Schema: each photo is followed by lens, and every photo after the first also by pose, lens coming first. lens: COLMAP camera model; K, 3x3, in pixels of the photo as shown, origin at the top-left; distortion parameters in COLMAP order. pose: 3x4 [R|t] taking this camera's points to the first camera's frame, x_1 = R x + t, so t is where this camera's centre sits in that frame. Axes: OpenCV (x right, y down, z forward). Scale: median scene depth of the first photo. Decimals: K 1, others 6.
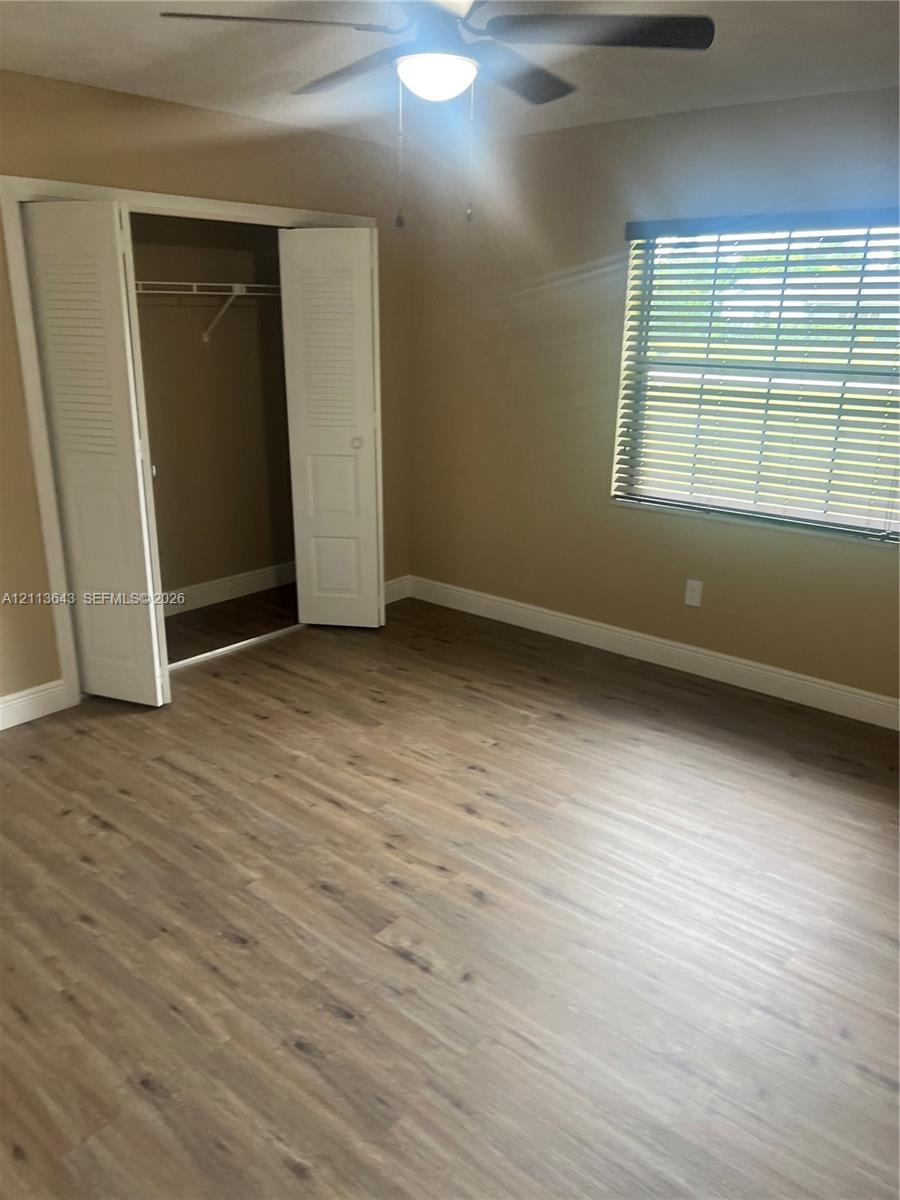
lens RADIAL K [[939.4, 0, 449.0], [0, 939.4, 601.6], [0, 0, 1]] dist [-0.002260, -0.011645]
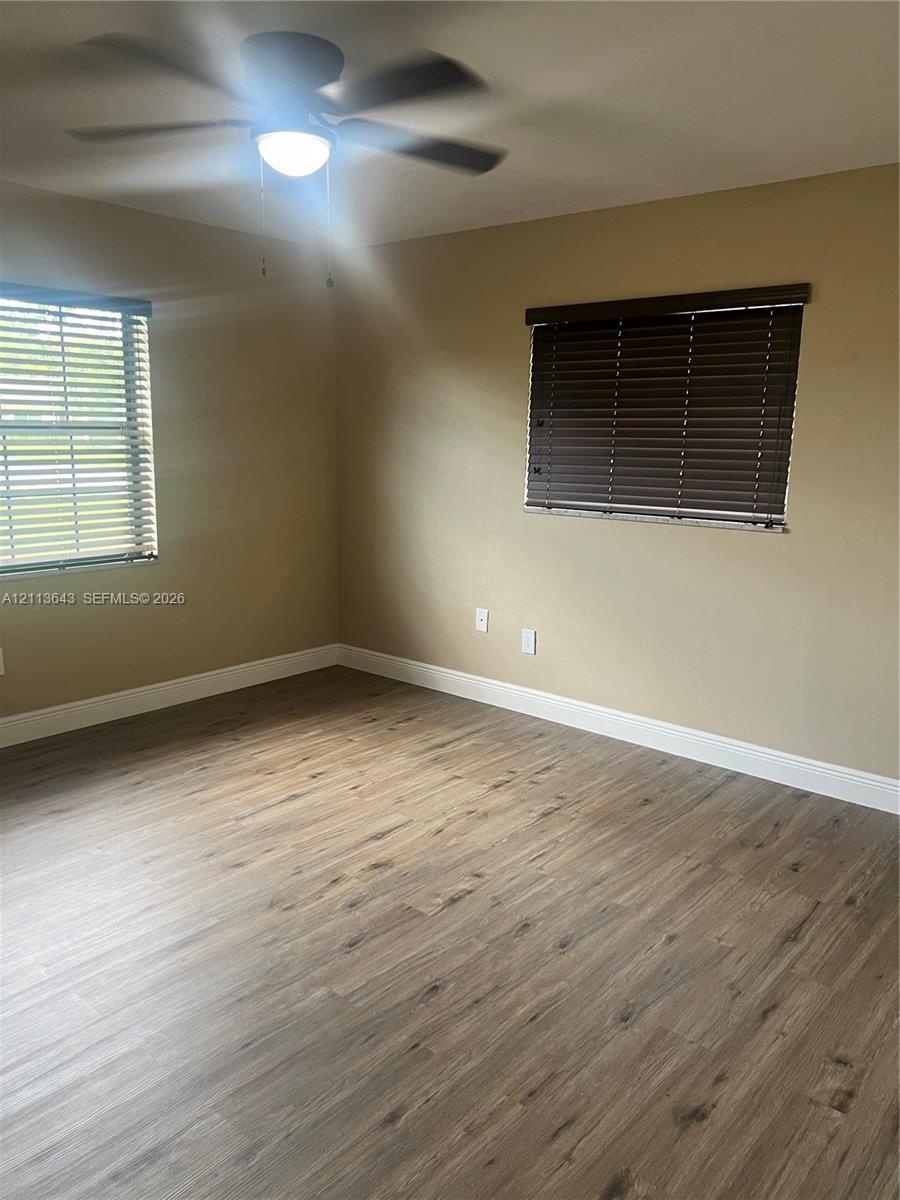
lens RADIAL K [[898.2, 0, 446.6], [0, 898.2, 593.2], [0, 0, 1]] dist [0.027924, -0.033386]
pose [[-0.006958, -0.197083, 0.980362, -1.095366], [0.280656, 0.940596, 0.191080, -0.215395], [-0.959783, 0.276474, 0.048768, 0.841916]]
